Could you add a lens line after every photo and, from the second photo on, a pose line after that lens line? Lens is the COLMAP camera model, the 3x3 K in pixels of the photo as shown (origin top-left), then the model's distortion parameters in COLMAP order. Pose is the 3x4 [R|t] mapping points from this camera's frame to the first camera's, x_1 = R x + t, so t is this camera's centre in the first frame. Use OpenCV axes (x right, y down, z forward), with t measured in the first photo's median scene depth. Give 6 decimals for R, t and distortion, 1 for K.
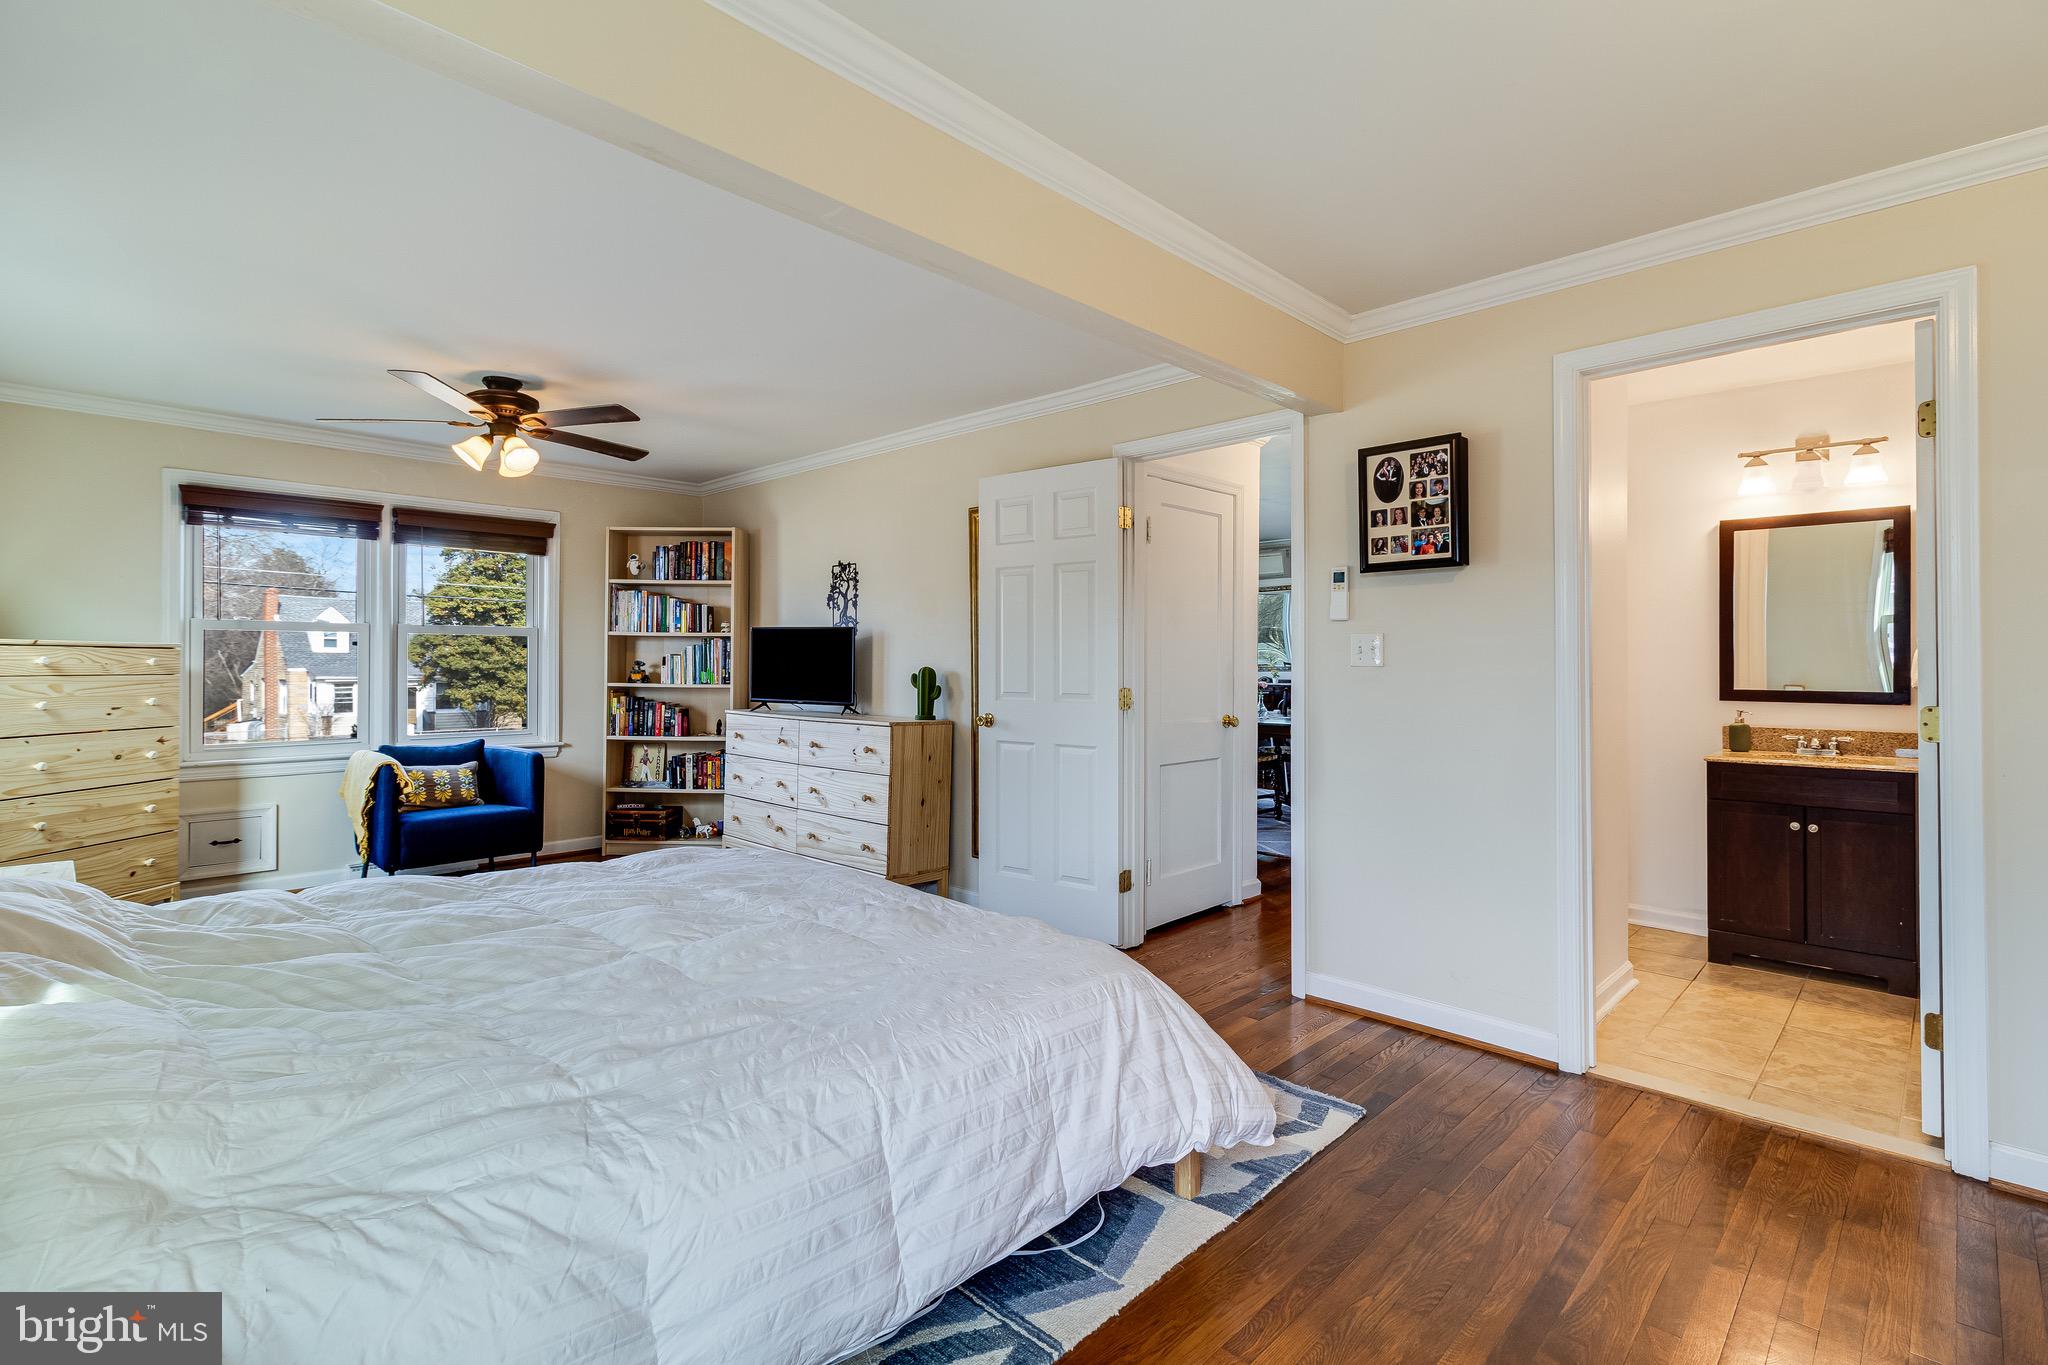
lens RADIAL K [[944.6, 0, 1033.5], [0, 944.6, 670.0], [0, 0, 1]] dist [-0.000845, 0.000347]
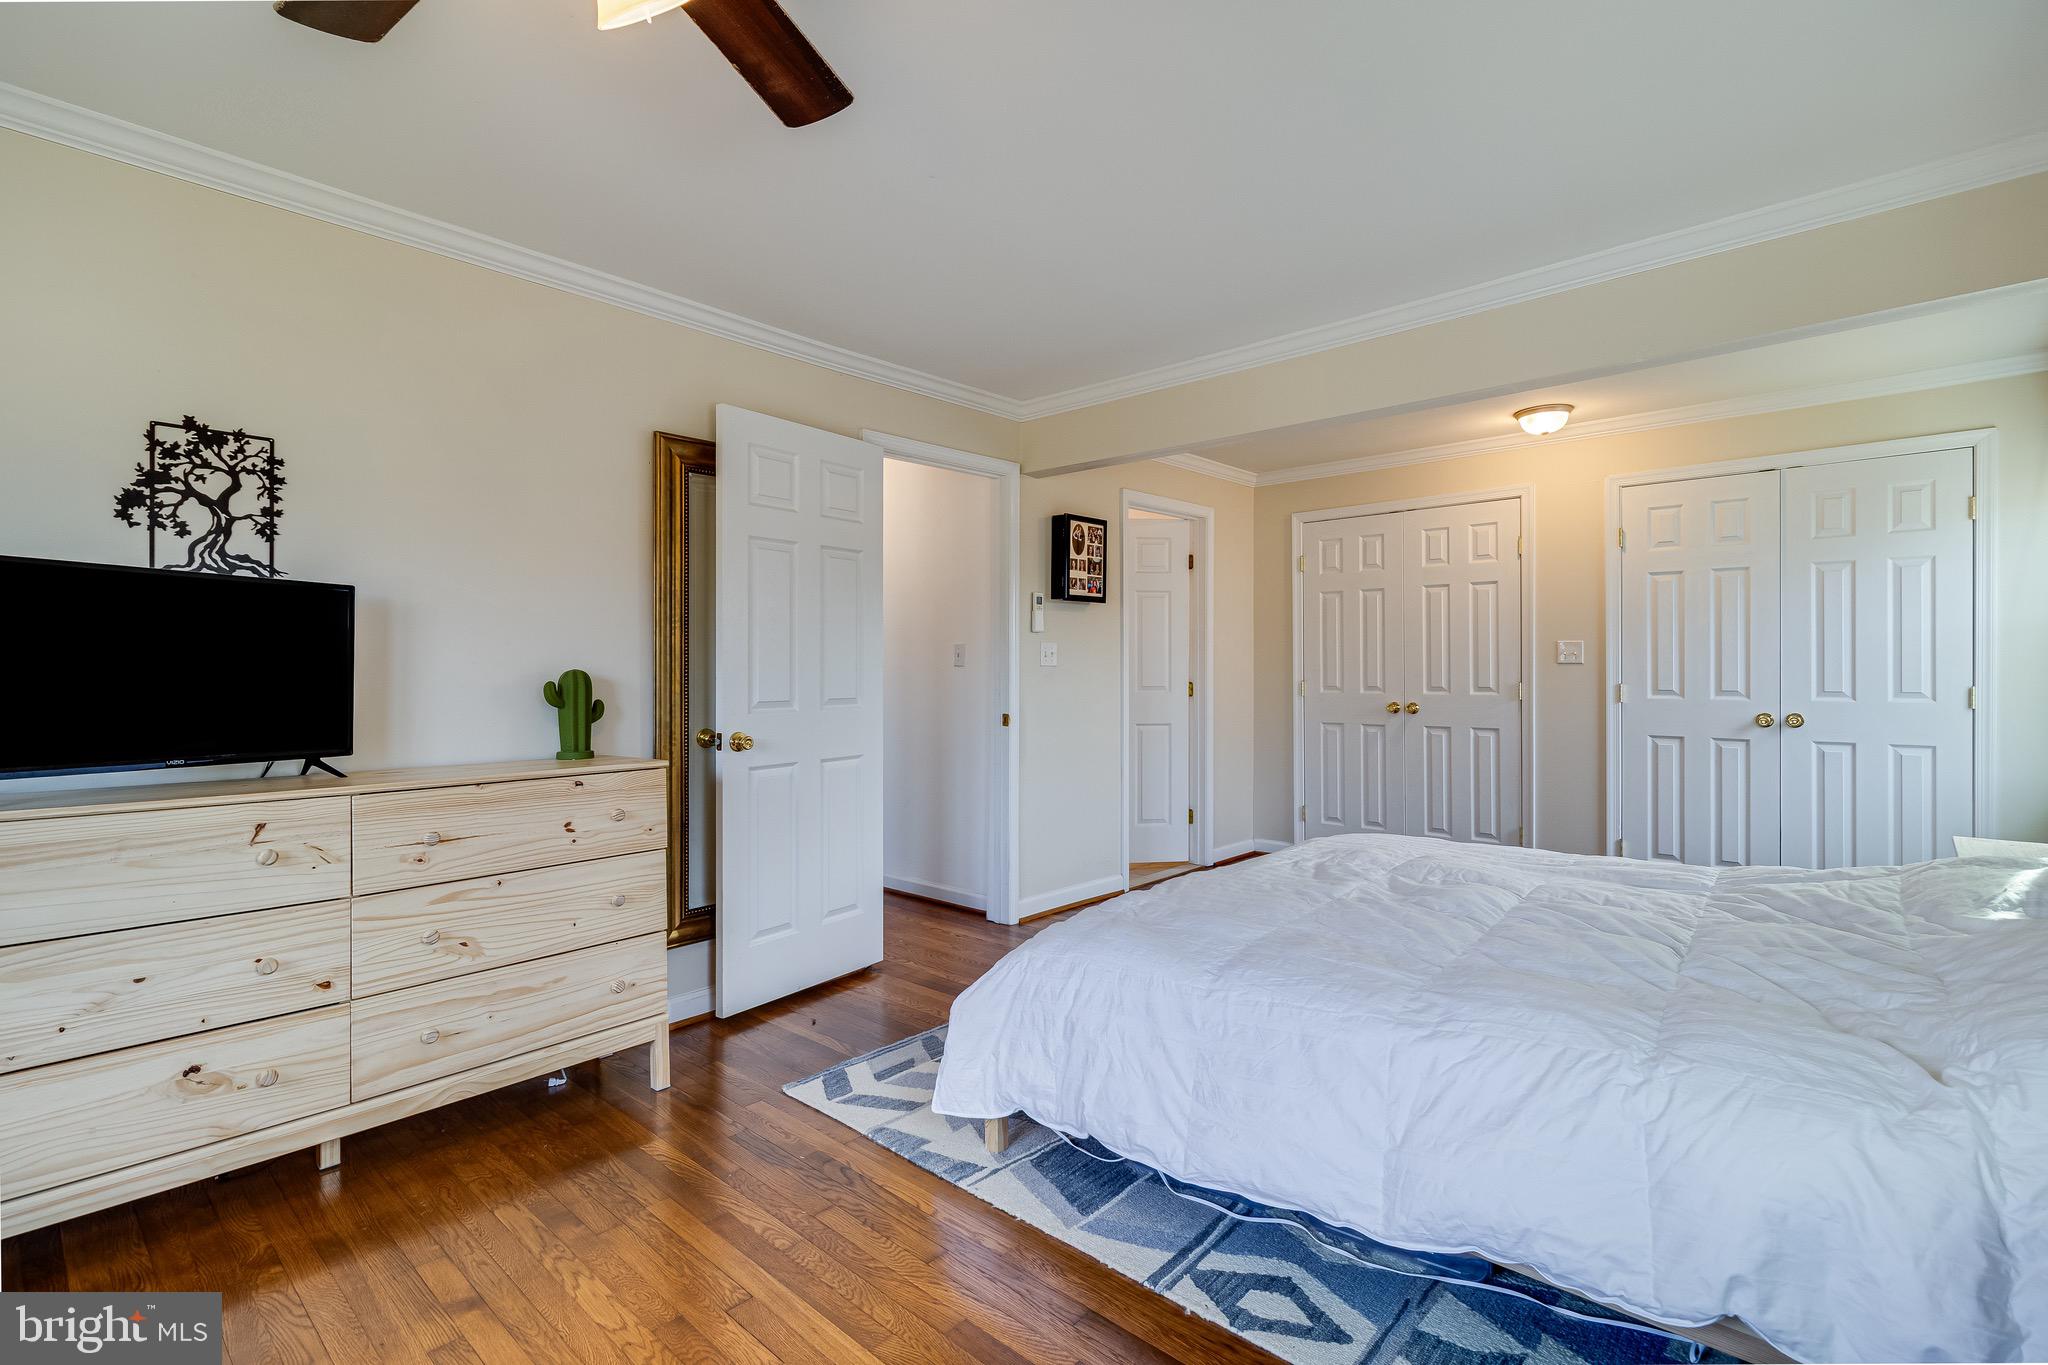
lens RADIAL K [[944.6, 0, 1031.9], [0, 944.6, 677.0], [0, 0, 1]] dist [-0.000845, 0.000347]
pose [[-0.028612, -0.007620, 0.999562, -0.719431], [0.012909, 0.999885, 0.007992, 0.000172], [-0.999507, 0.013132, -0.028510, 0.734187]]
